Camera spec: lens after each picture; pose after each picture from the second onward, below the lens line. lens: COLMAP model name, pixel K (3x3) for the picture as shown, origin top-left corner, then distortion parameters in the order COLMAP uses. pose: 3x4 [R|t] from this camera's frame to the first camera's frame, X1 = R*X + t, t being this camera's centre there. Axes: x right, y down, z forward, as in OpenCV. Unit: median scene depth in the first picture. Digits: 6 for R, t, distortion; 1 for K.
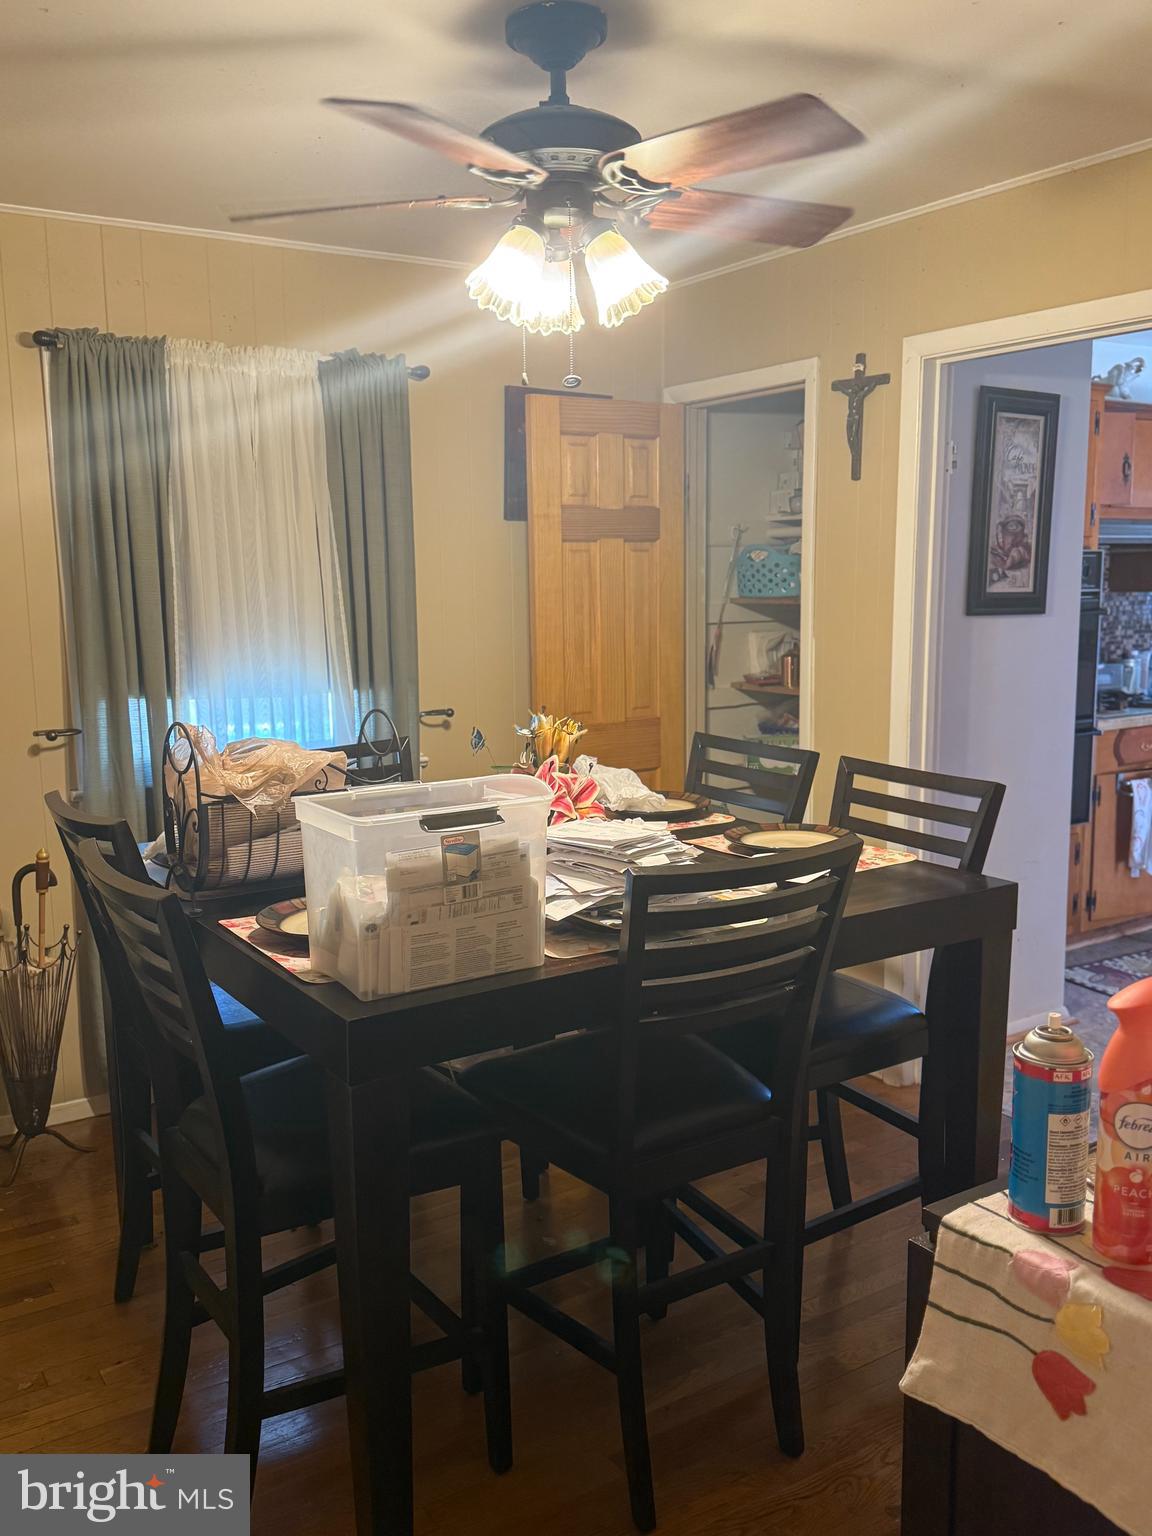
lens RADIAL K [[1315.3, 0, 576.8], [0, 1315.3, 773.0], [0, 0, 1]] dist [0.011111, 0.002505]
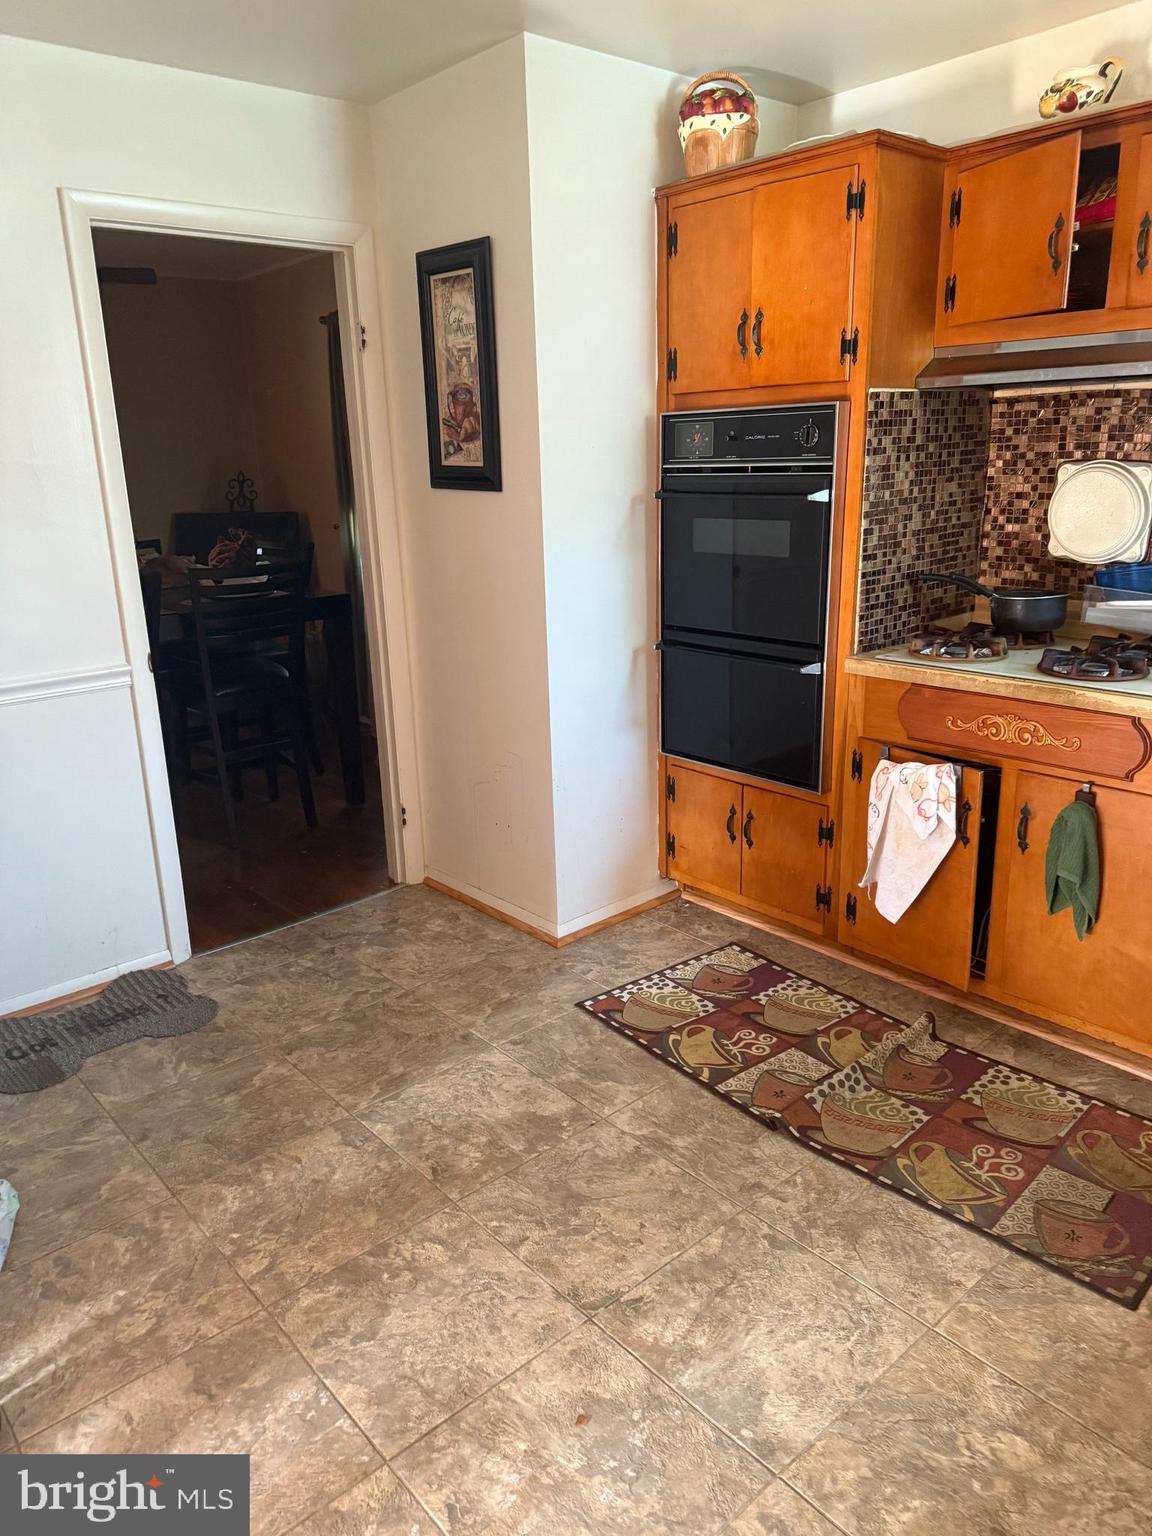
lens RADIAL K [[1080.9, 0, 576.6], [0, 1080.9, 765.7], [0, 0, 1]] dist [0.013922, -0.006342]
pose [[0.156372, 0.293800, -0.942990, 1.165633], [-0.123985, 0.953021, 0.276366, -0.158397], [0.979886, 0.073700, 0.185452, 0.955776]]
